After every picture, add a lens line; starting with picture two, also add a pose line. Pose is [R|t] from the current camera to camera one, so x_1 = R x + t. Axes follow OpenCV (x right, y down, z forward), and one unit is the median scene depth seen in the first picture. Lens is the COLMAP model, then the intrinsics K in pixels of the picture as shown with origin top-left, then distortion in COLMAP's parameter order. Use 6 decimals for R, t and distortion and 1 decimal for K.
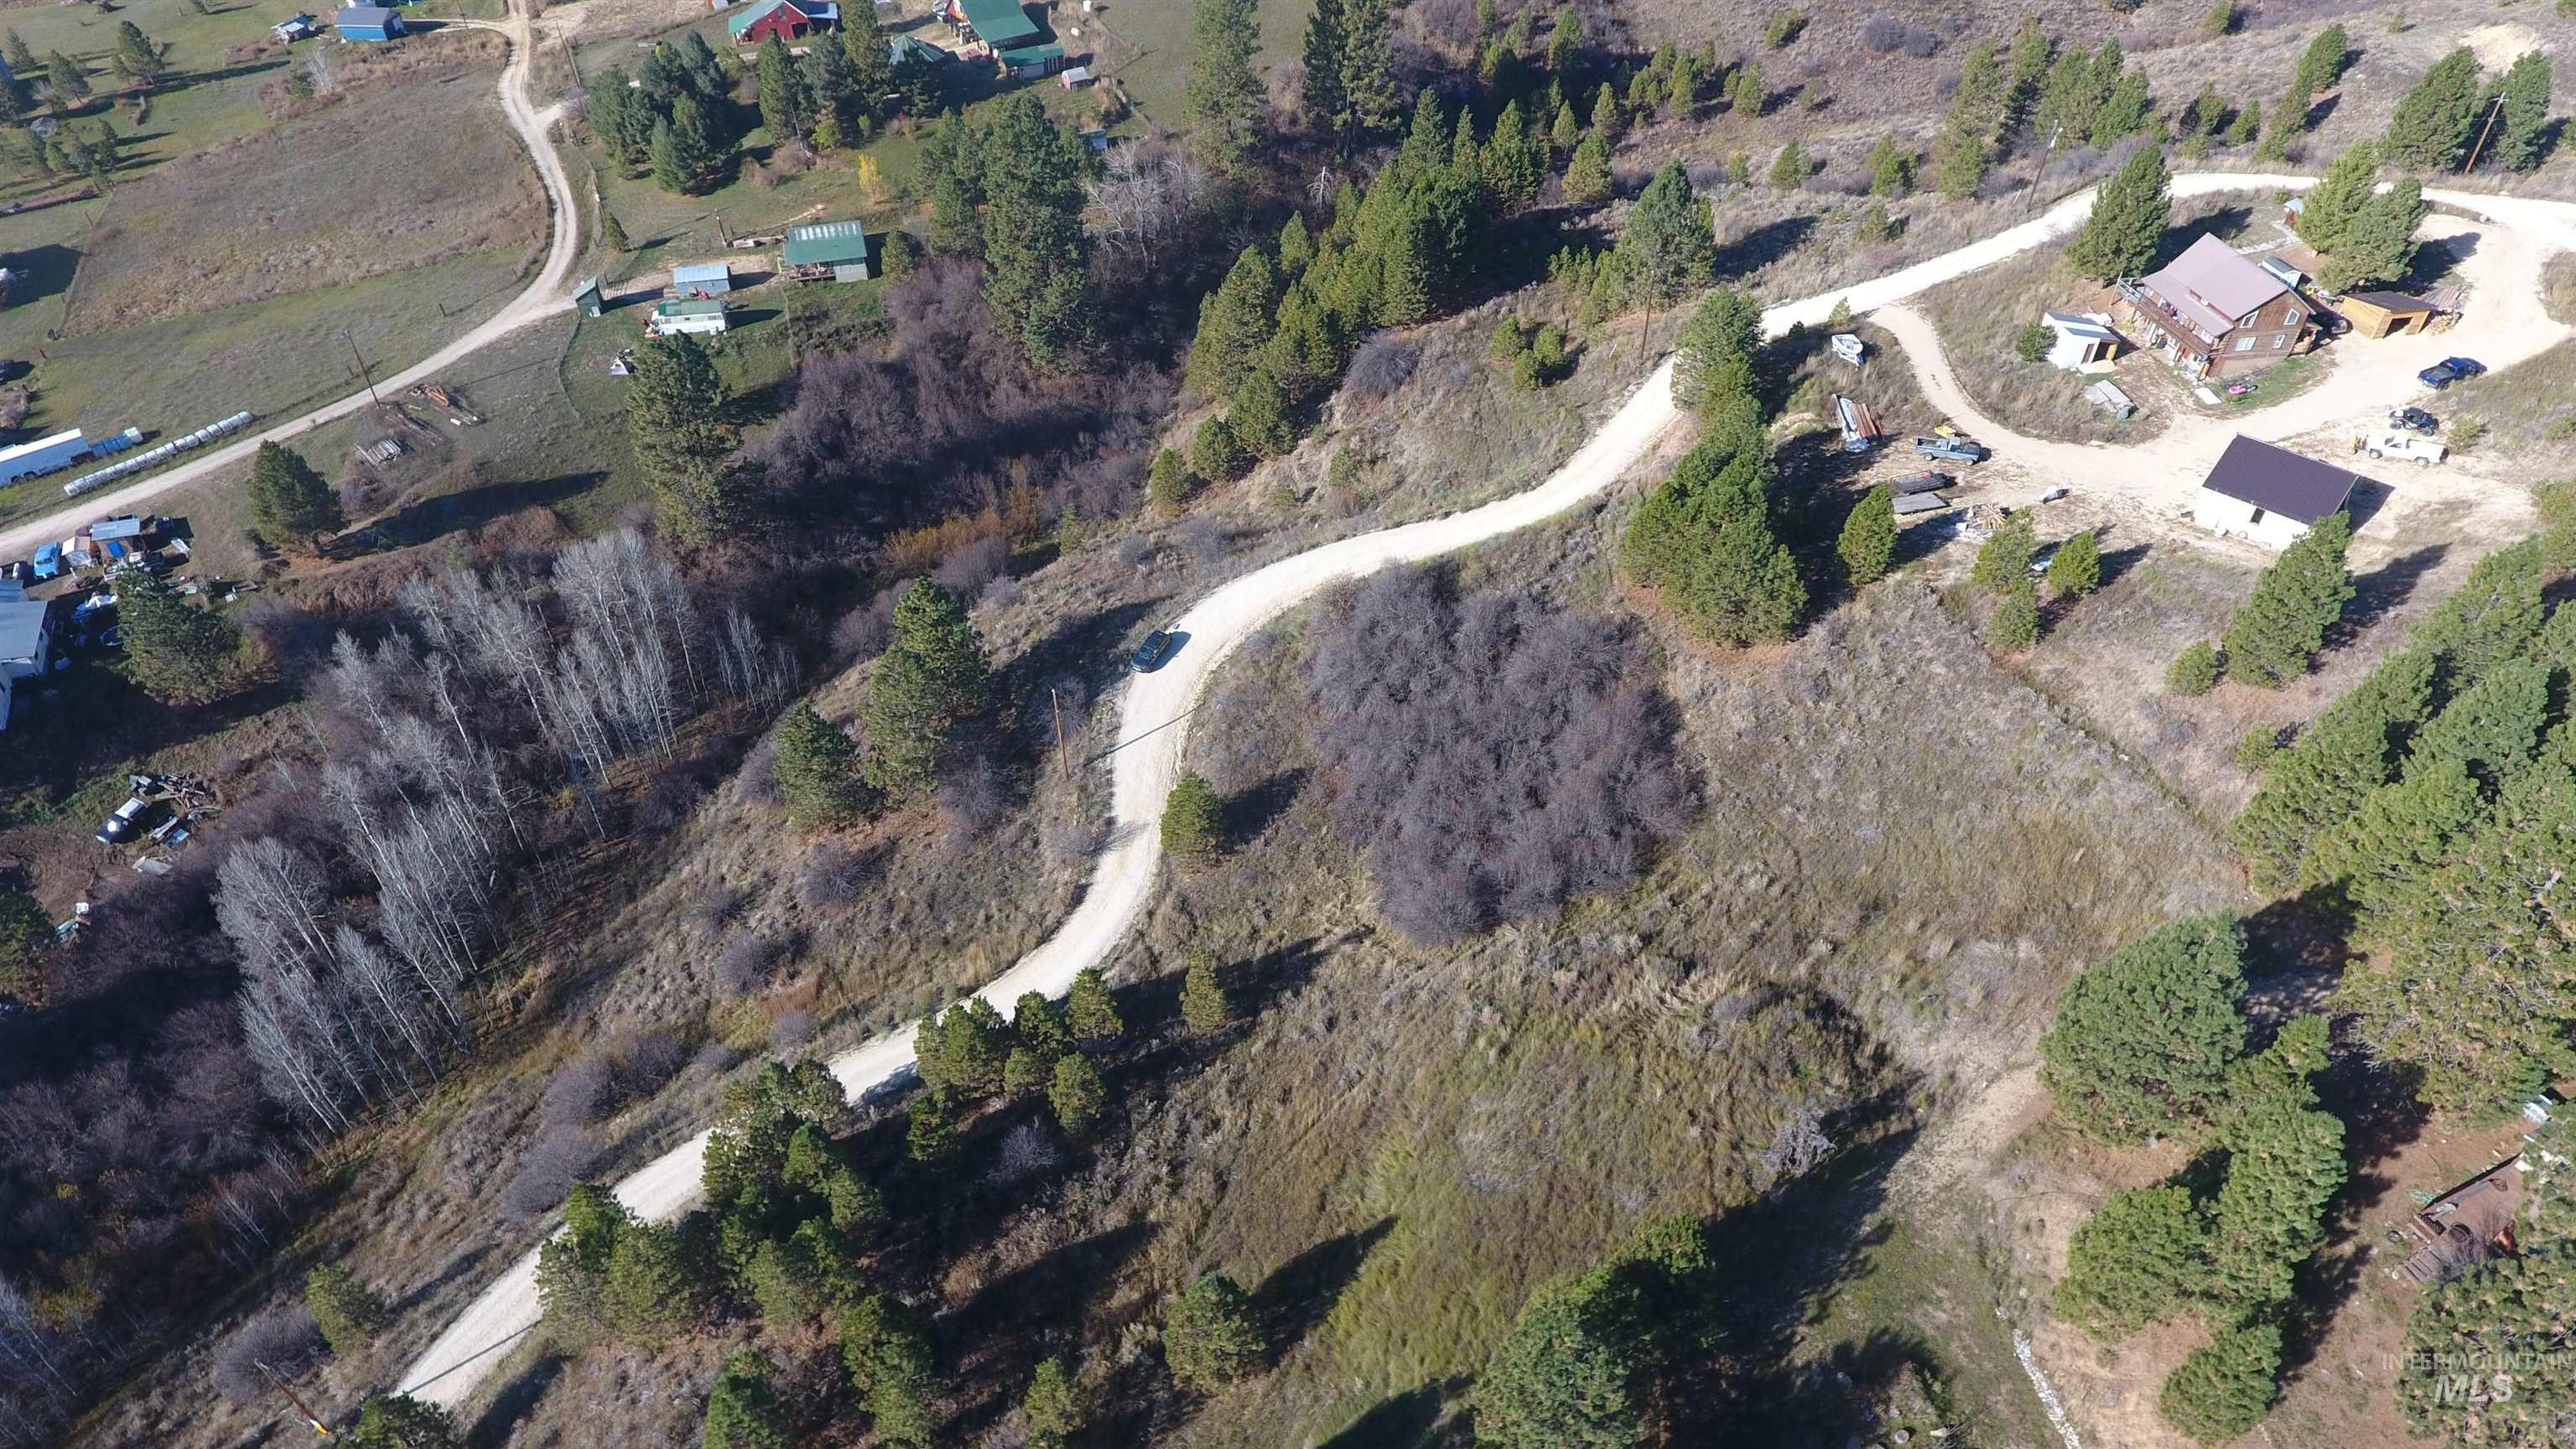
lens RADIAL K [[1505.9, 0, 1317.4], [0, 1505.9, 712.2], [0, 0, 1]] dist [-0.006232, 0.000679]
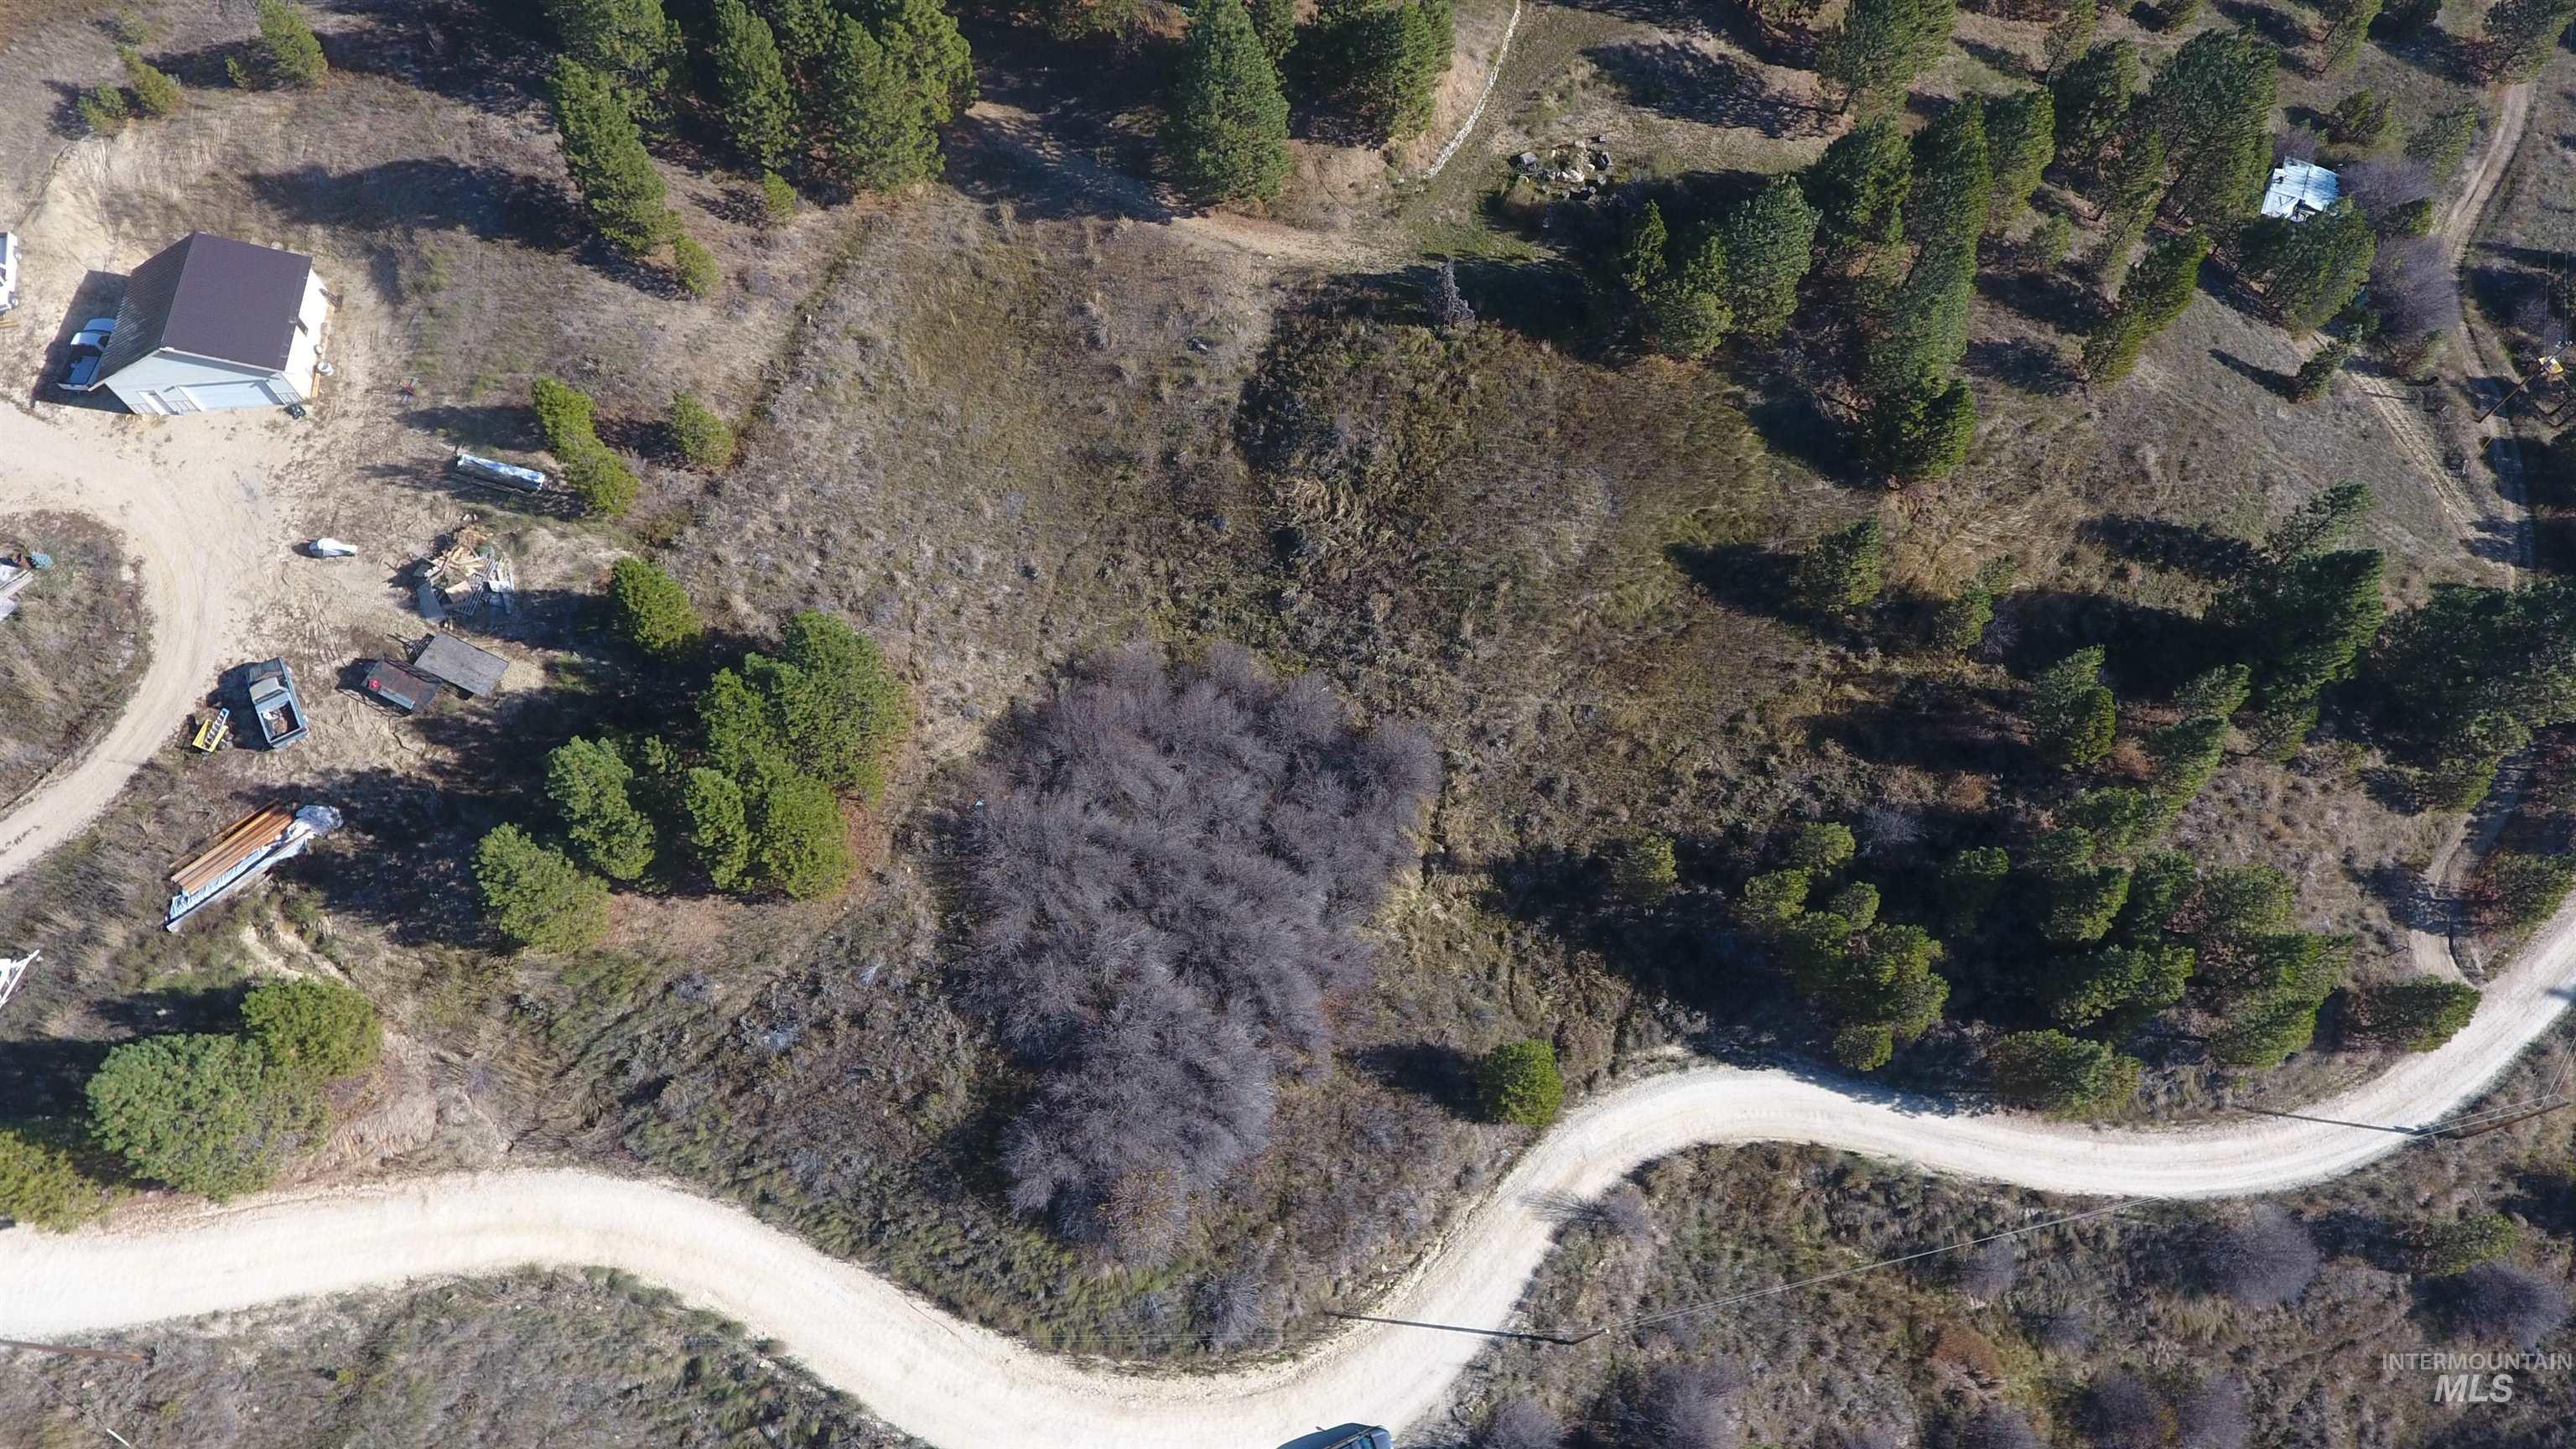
lens RADIAL K [[1505.9, 0, 1308.4], [0, 1505.9, 723.0], [0, 0, 1]] dist [-0.006232, 0.000679]
pose [[-0.763720, -0.587700, 0.267094, -0.084981], [0.390880, -0.091716, 0.915861, -0.575262], [-0.513755, 0.803863, 0.299765, 0.587069]]
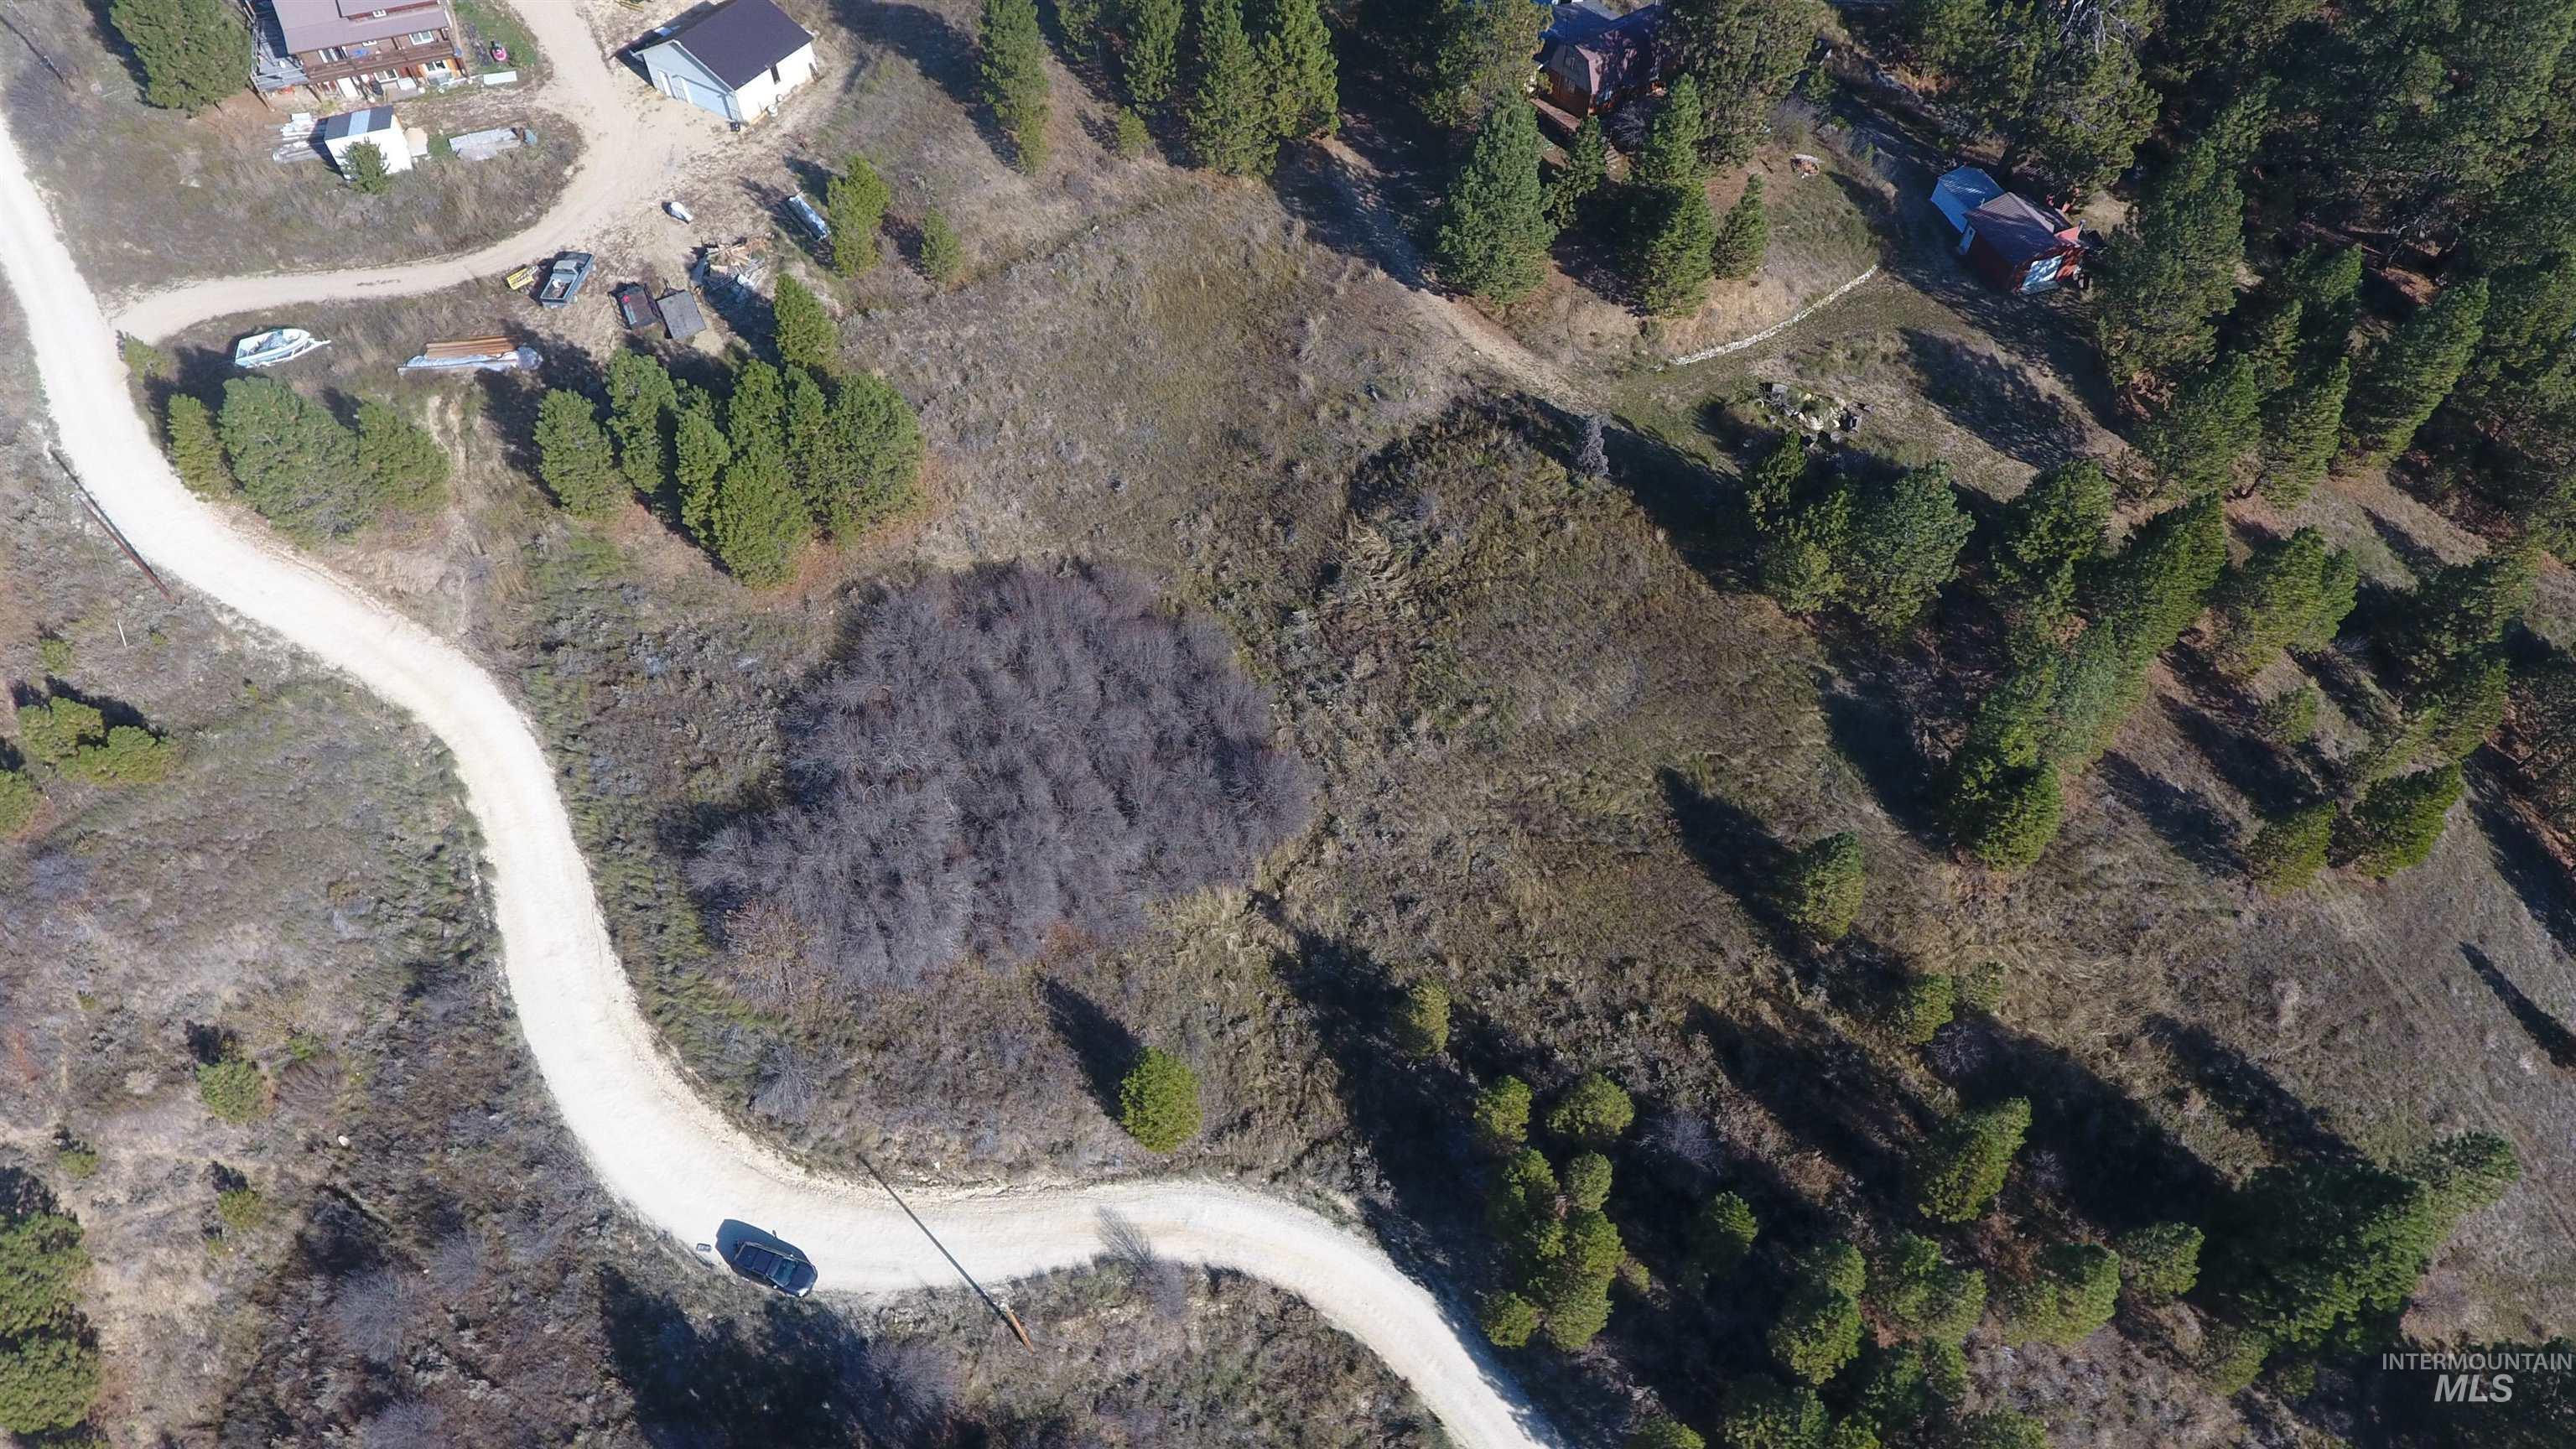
lens RADIAL K [[1505.9, 0, 1305.6], [0, 1505.9, 719.7], [0, 0, 1]] dist [-0.006232, 0.000679]
pose [[-0.208778, -0.791271, 0.574719, -0.331284], [0.628826, 0.341461, 0.698557, -0.409403], [-0.748992, 0.507242, 0.426282, 0.458047]]
